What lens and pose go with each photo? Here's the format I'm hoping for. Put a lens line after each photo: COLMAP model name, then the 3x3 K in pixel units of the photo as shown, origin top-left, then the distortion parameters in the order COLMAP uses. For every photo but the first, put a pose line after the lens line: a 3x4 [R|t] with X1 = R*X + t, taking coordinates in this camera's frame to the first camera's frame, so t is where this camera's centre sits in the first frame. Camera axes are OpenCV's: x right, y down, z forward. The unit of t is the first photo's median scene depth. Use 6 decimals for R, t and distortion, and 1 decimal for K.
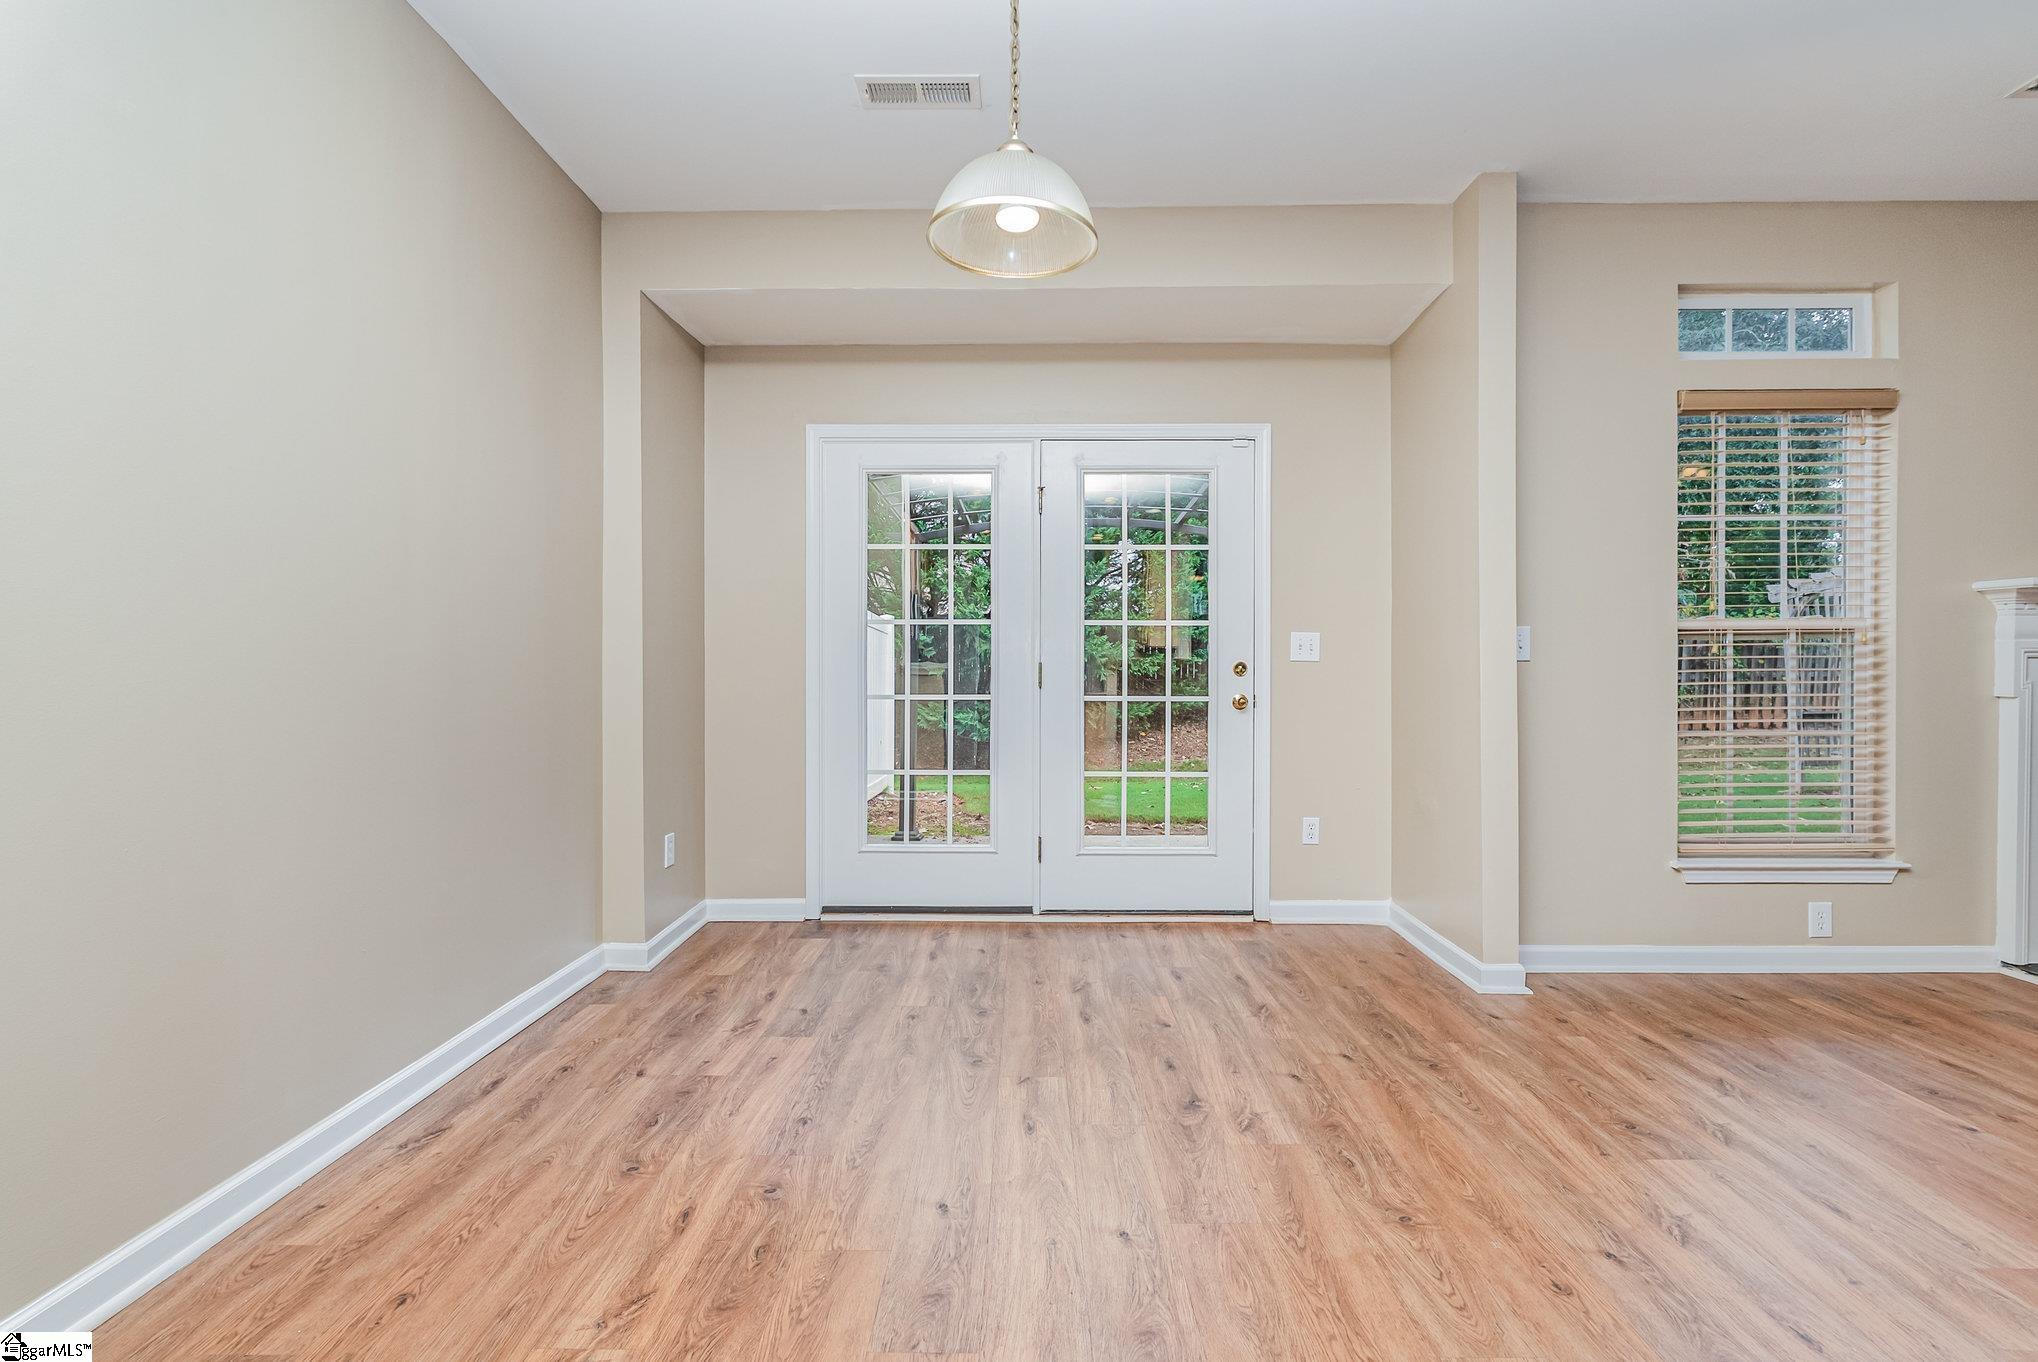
lens RADIAL K [[911.3, 0, 1024.1], [0, 911.3, 669.0], [0, 0, 1]] dist [-0.007422, 0.000332]
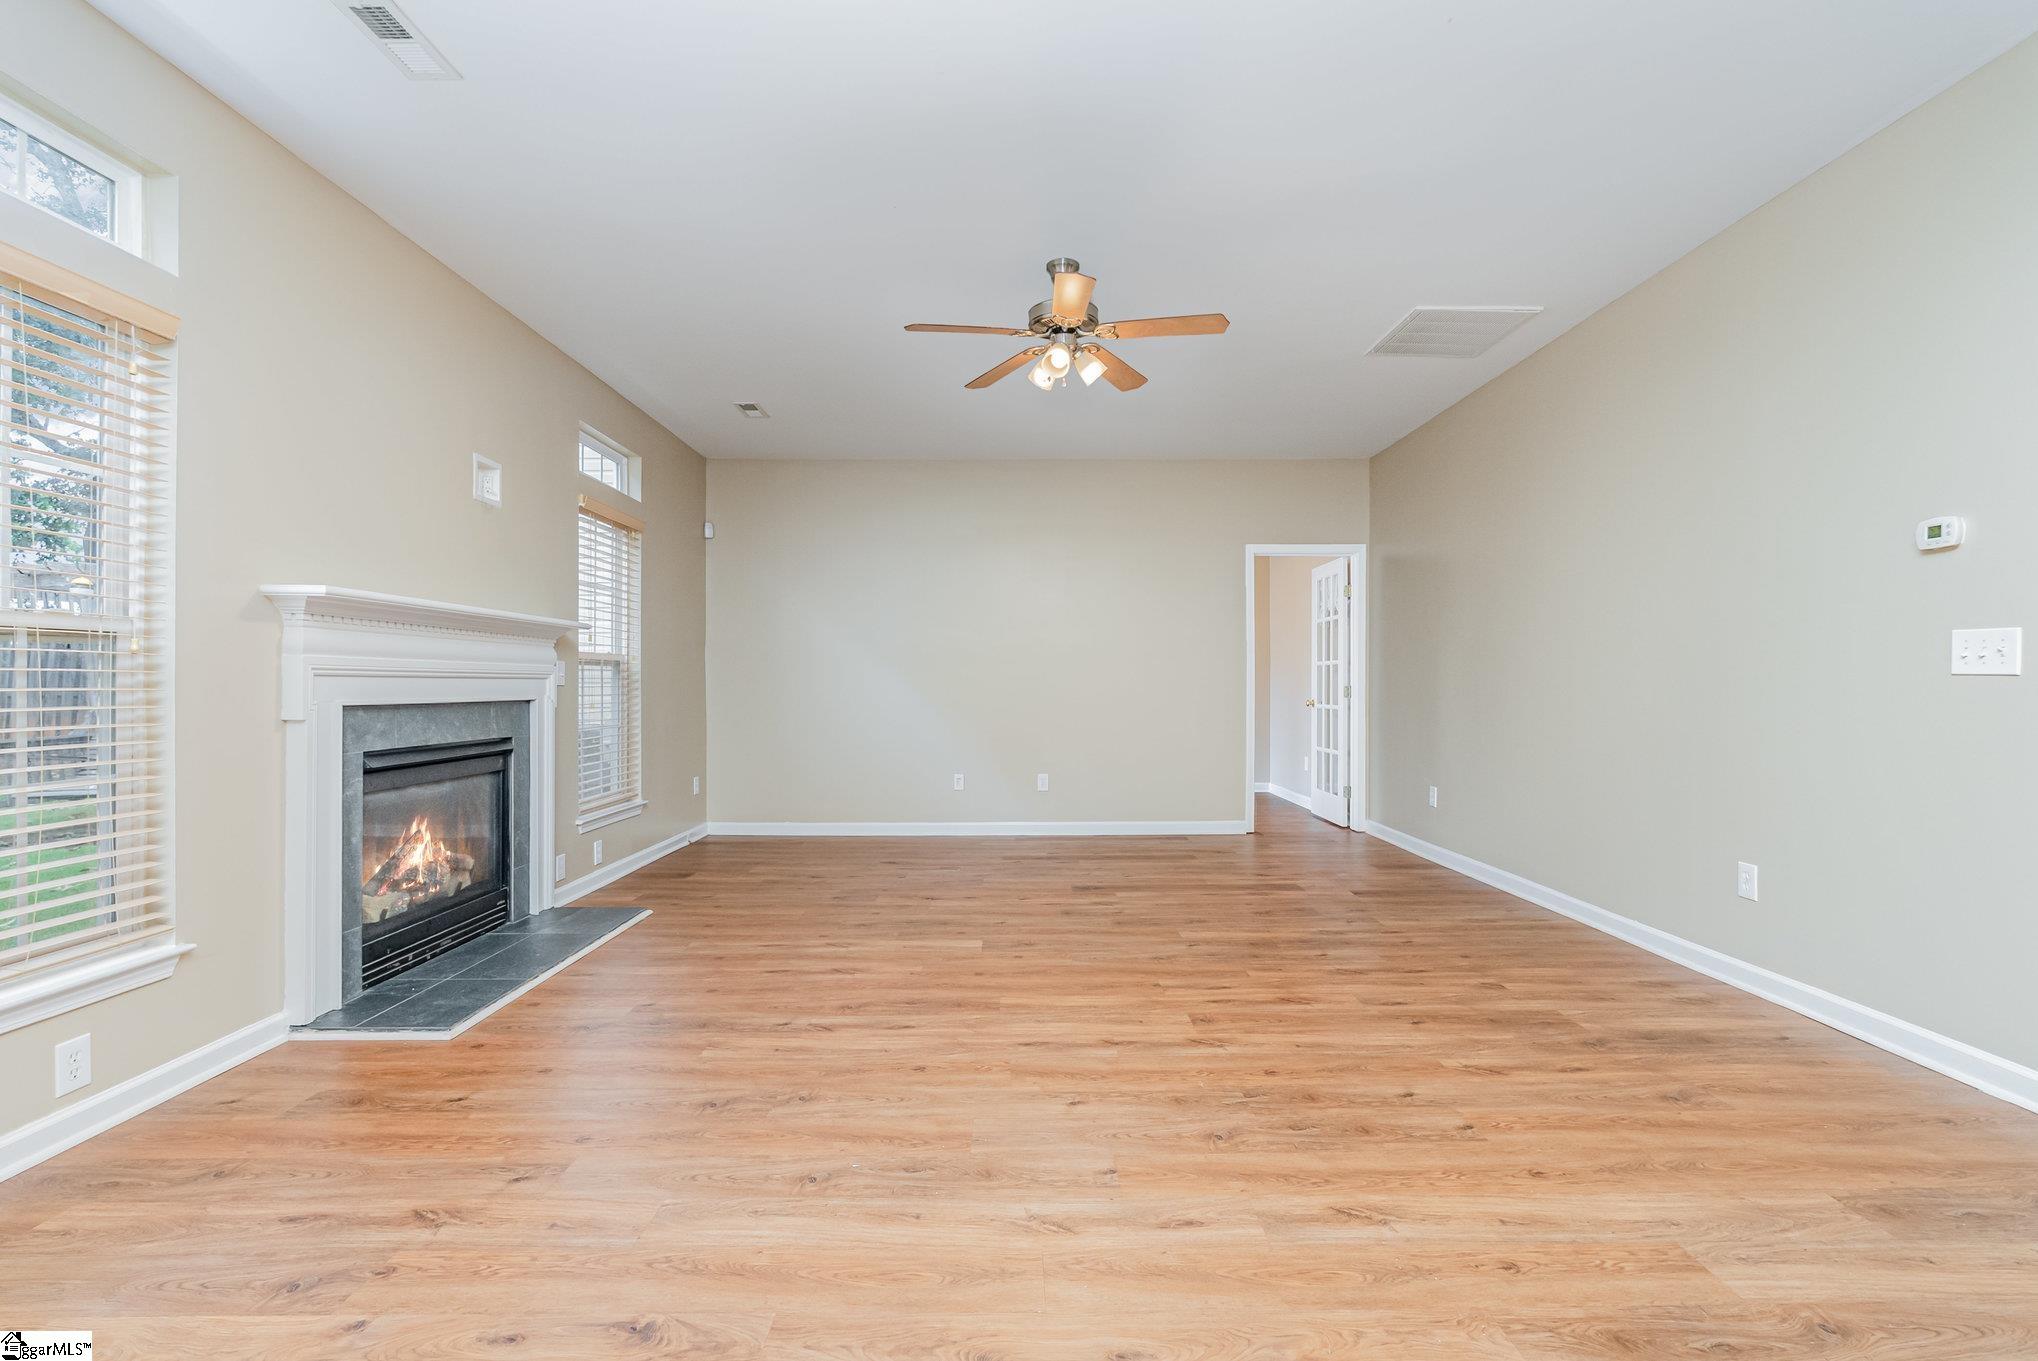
lens RADIAL K [[911.3, 0, 1015.5], [0, 911.3, 684.1], [0, 0, 1]] dist [-0.007422, 0.000332]
pose [[-0.005964, 0.004378, 0.999973, 0.208286], [0.006636, 0.999969, -0.004338, 0.003476], [-0.999960, 0.006610, -0.005992, 0.308088]]
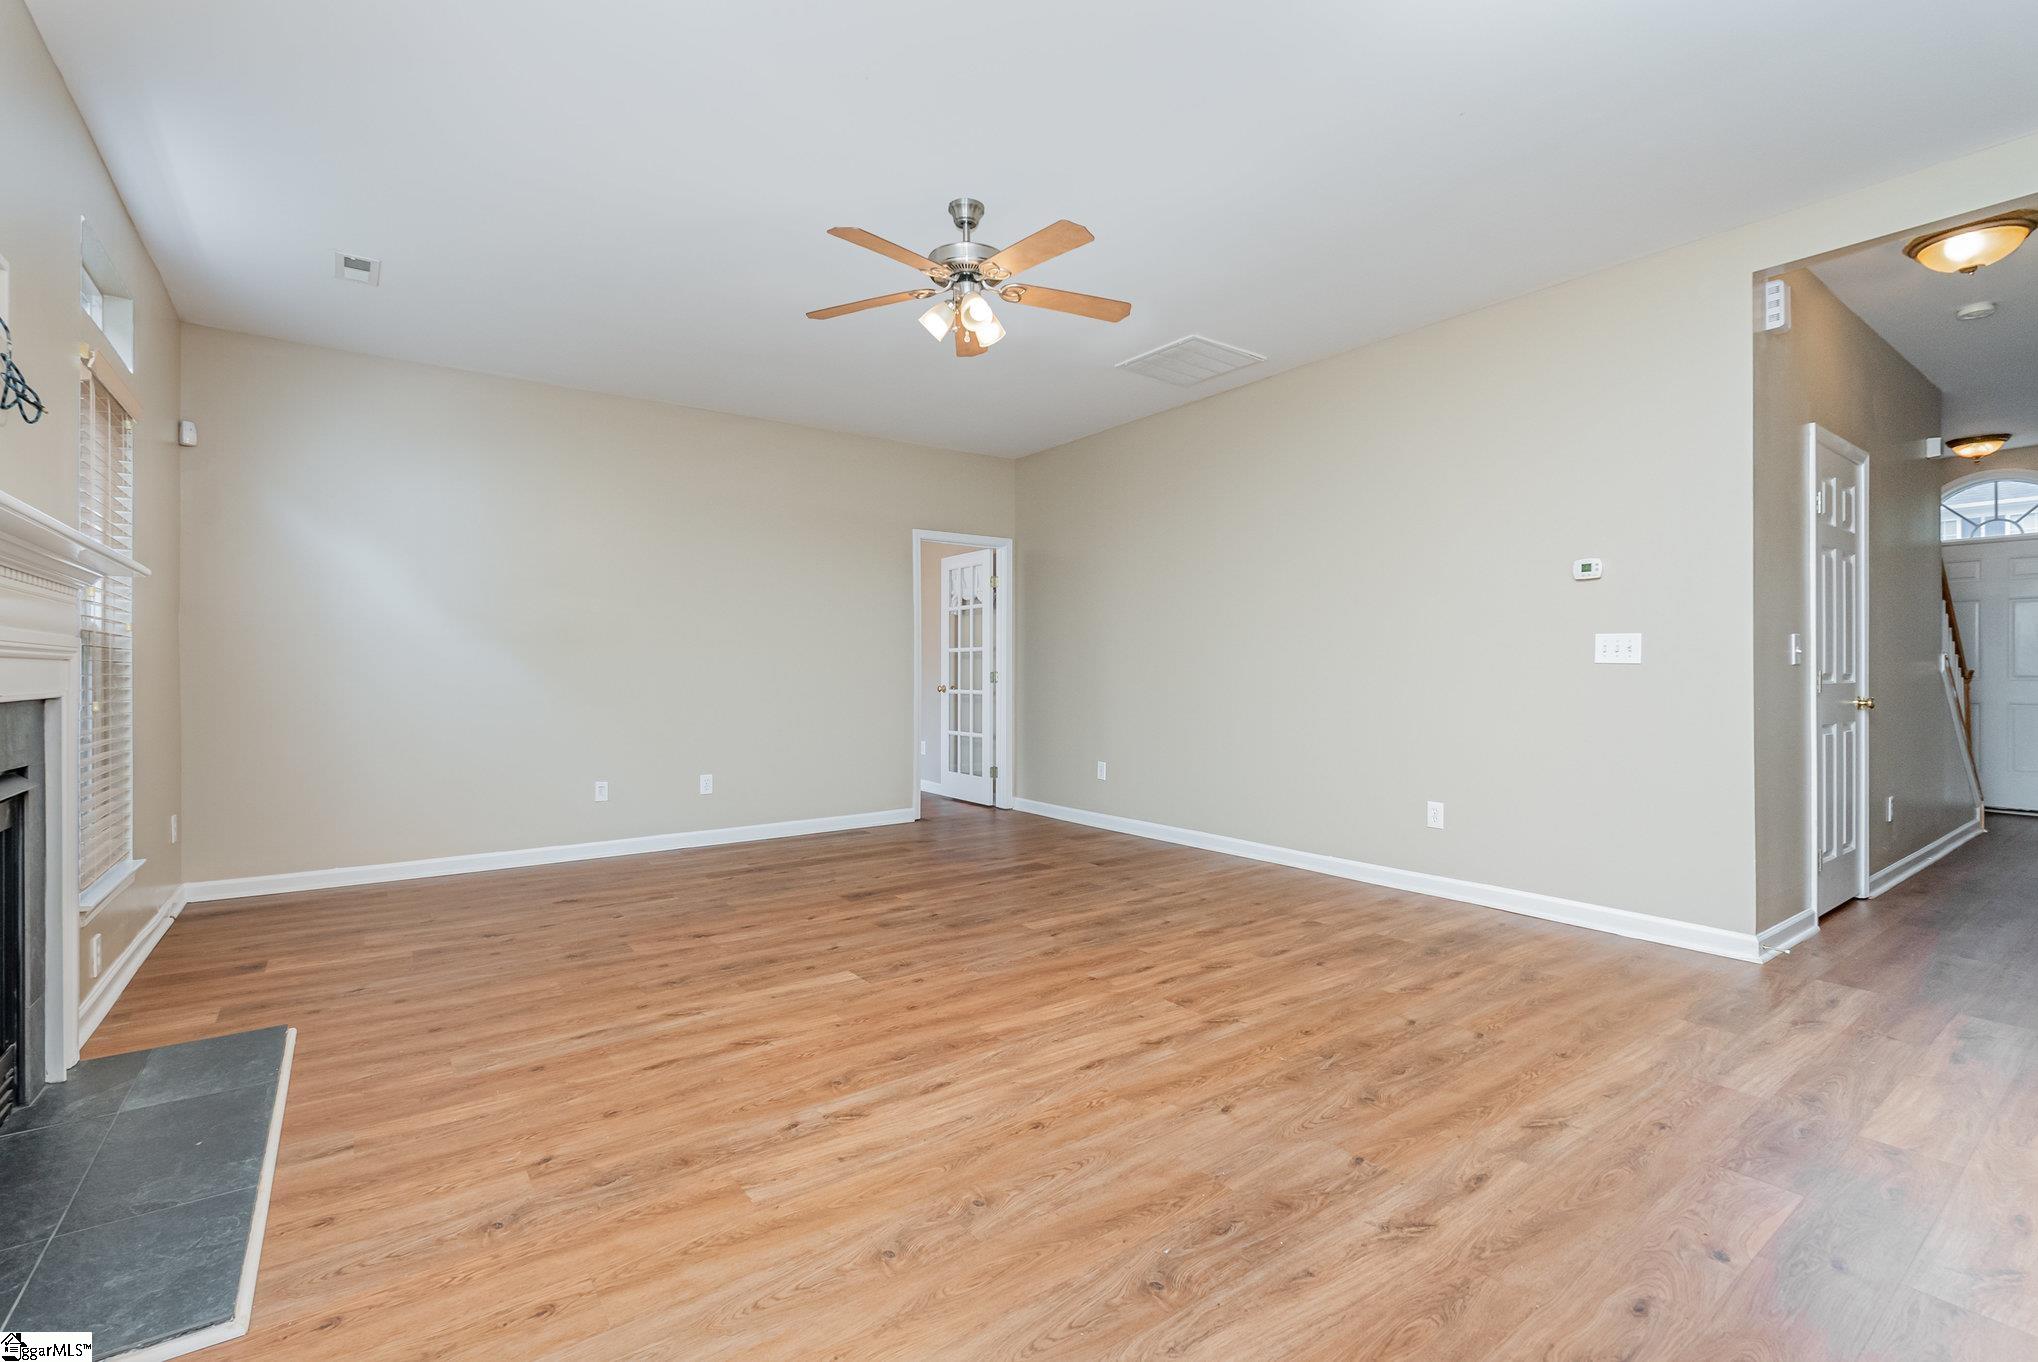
lens RADIAL K [[911.3, 0, 1019.8], [0, 911.3, 678.5], [0, 0, 1]] dist [-0.007422, 0.000332]
pose [[-0.591434, -0.002079, 0.806351, 0.468138], [0.008629, 0.999923, 0.008907, -0.000462], [-0.806307, 0.012226, -0.591370, 0.785347]]
